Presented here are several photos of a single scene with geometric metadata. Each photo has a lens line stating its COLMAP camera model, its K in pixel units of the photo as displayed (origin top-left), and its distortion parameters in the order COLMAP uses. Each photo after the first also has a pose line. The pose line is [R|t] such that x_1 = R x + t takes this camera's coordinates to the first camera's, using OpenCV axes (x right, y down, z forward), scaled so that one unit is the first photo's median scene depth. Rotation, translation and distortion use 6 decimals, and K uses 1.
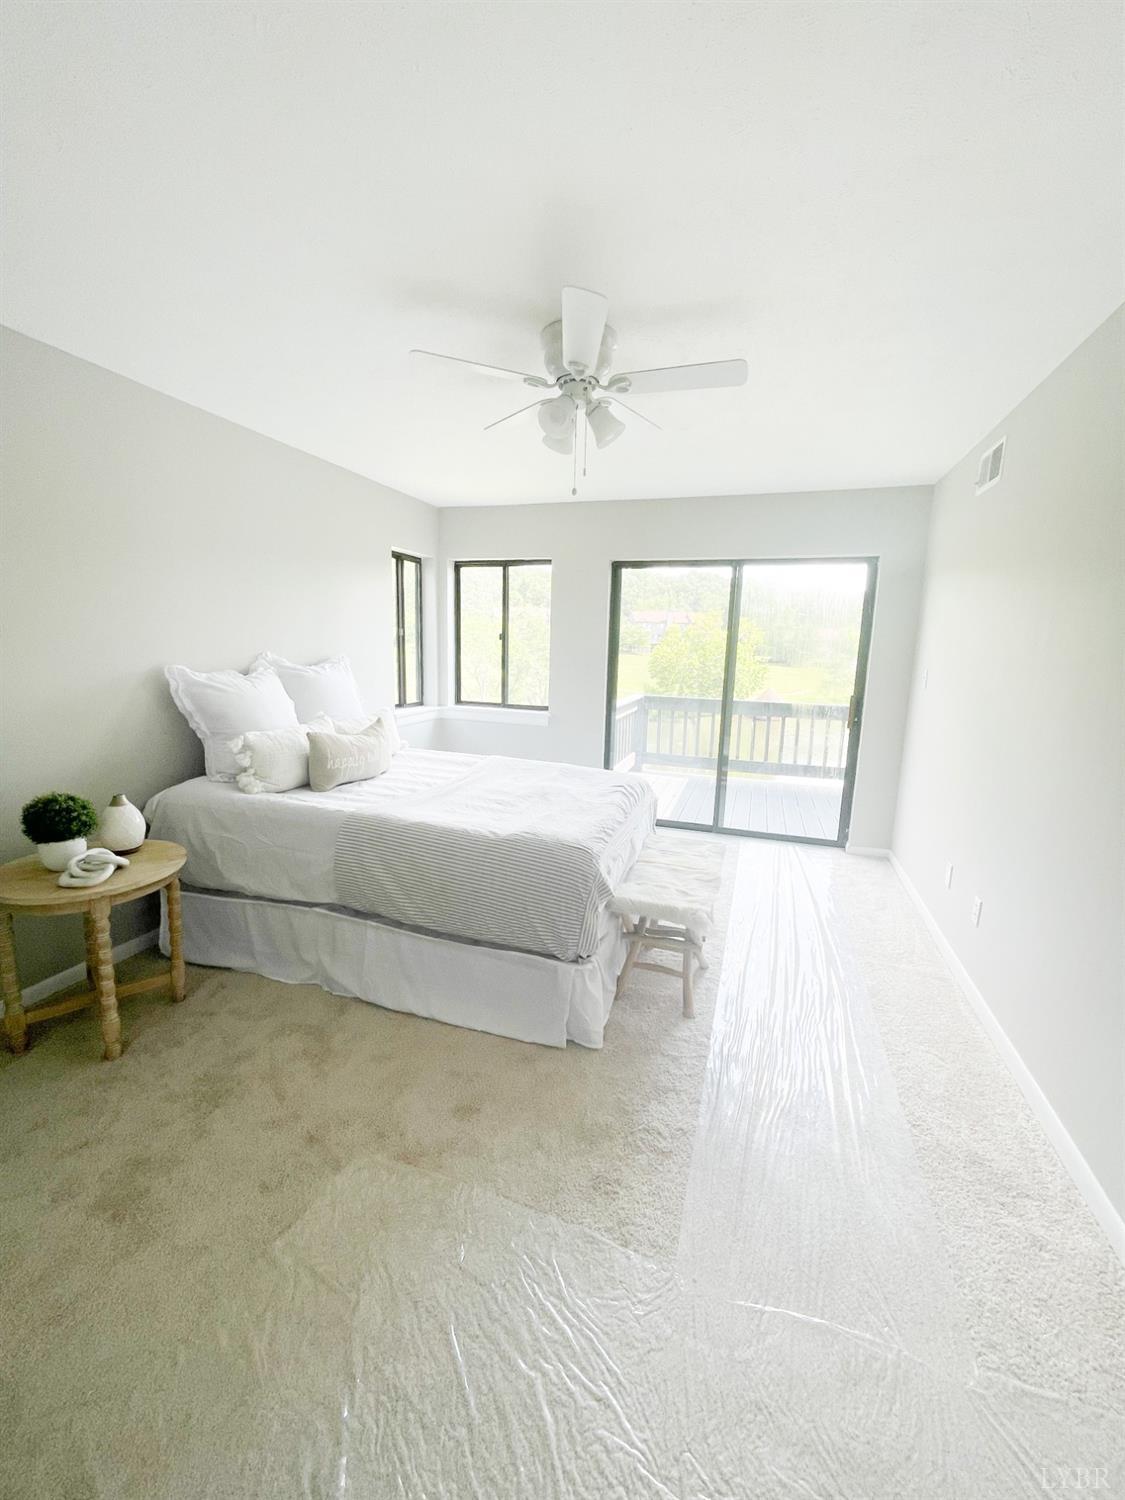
lens RADIAL K [[606.3, 0, 563.7], [0, 606.3, 749.1], [0, 0, 1]] dist [-0.001933, -0.000735]
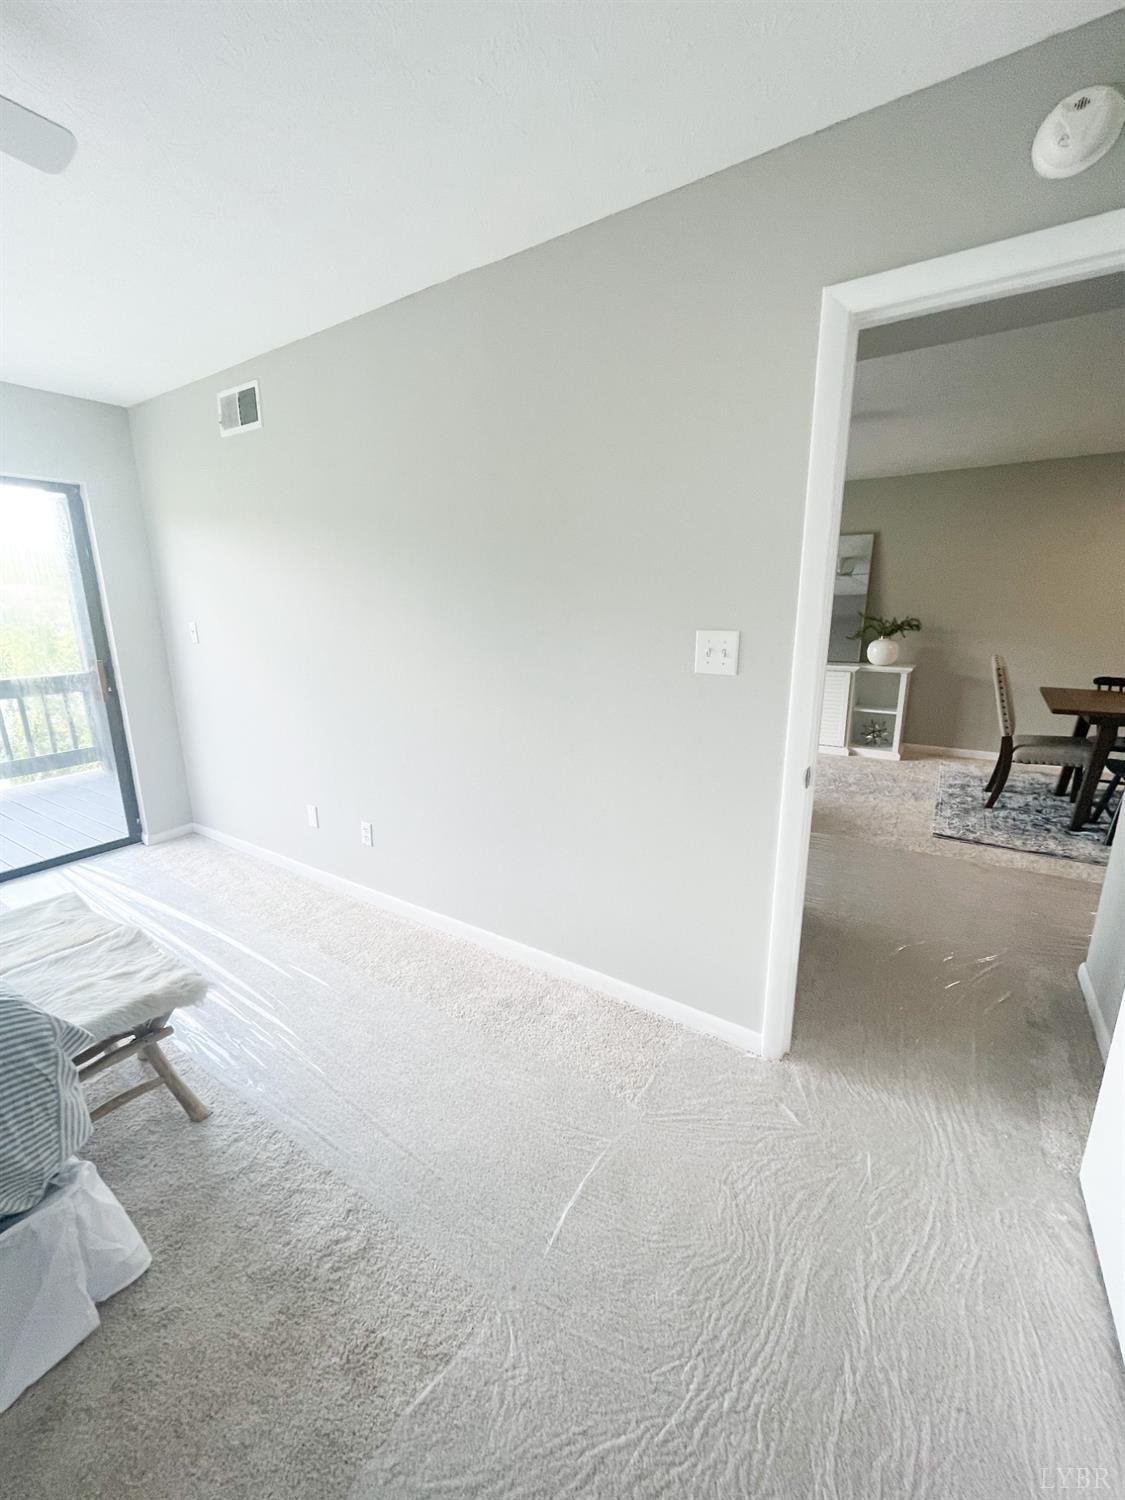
lens RADIAL K [[606.3, 0, 563.7], [0, 606.3, 749.1], [0, 0, 1]] dist [-0.001933, -0.000735]
pose [[0.264376, -0.255653, 0.929918, -0.219390], [0.180655, 0.960285, 0.212641, -0.054957], [-0.947349, 0.111777, 0.300061, 0.288946]]
